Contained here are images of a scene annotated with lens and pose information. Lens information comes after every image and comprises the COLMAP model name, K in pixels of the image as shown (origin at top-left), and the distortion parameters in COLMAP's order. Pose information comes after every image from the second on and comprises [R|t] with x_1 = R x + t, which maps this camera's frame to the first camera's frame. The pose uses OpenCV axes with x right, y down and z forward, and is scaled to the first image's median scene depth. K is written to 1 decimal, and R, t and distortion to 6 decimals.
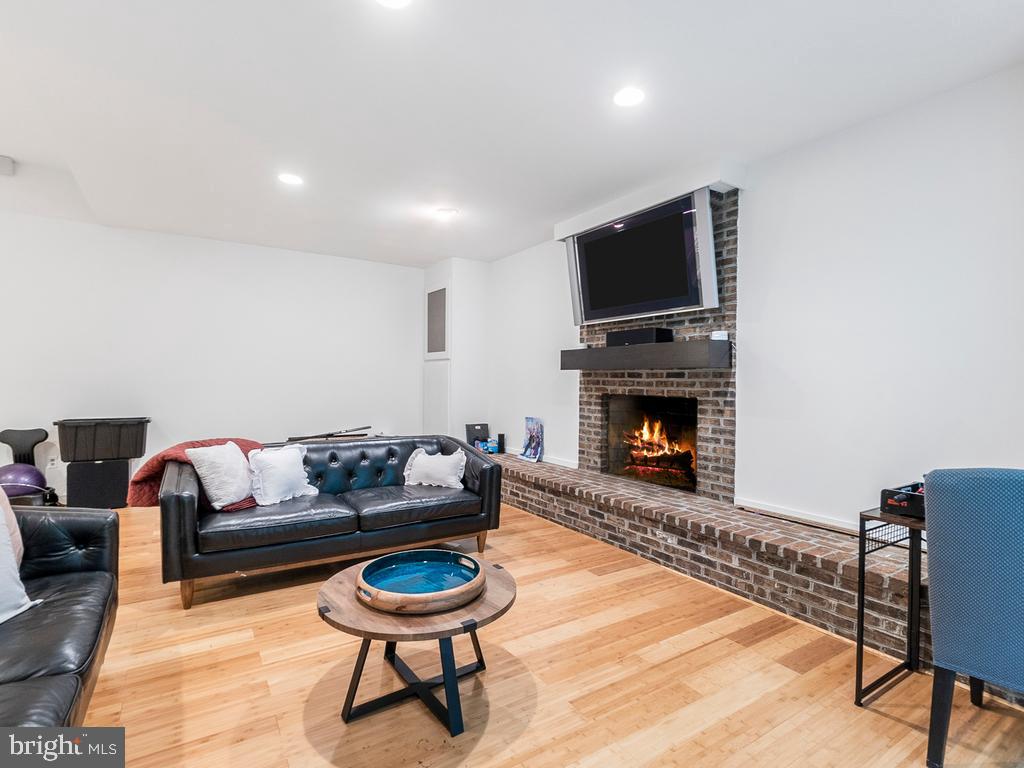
lens RADIAL K [[506.8, 0, 479.0], [0, 506.8, 383.5], [0, 0, 1]] dist [-0.001651, 0.000411]
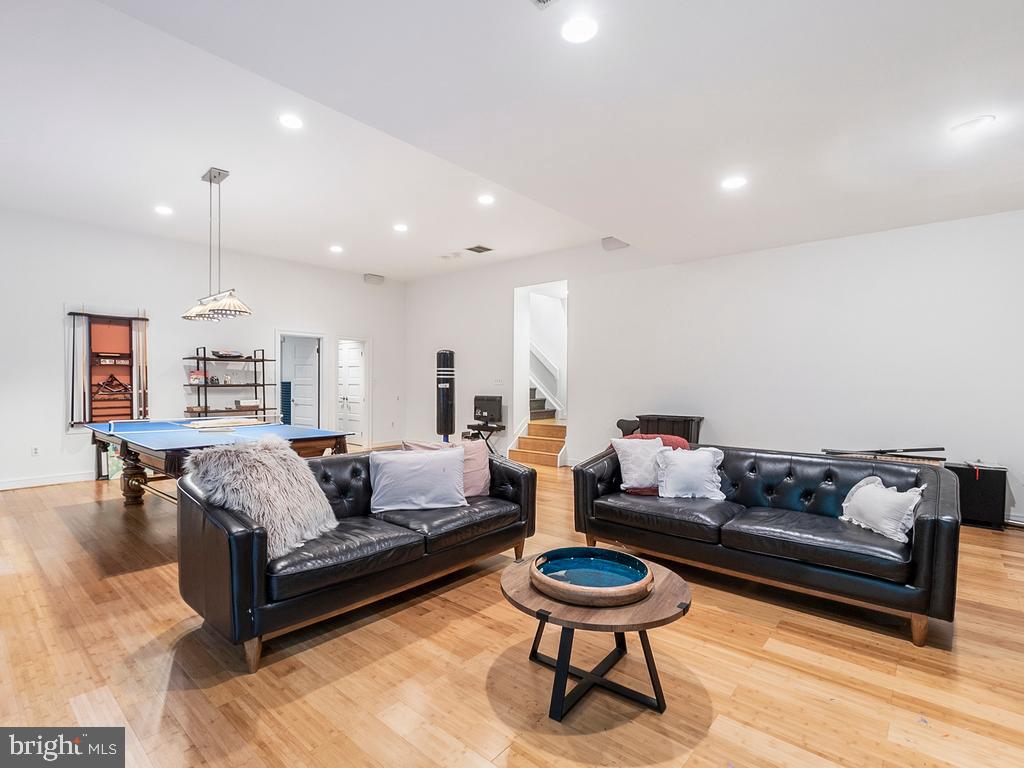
lens RADIAL K [[506.8, 0, 510.3], [0, 506.8, 390.2], [0, 0, 1]] dist [-0.001651, 0.000411]
pose [[0.300382, 0.005430, -0.953804, 0.563122], [-0.005538, 0.999977, 0.003949, 0.003636], [0.953803, 0.004096, 0.300405, 0.360752]]
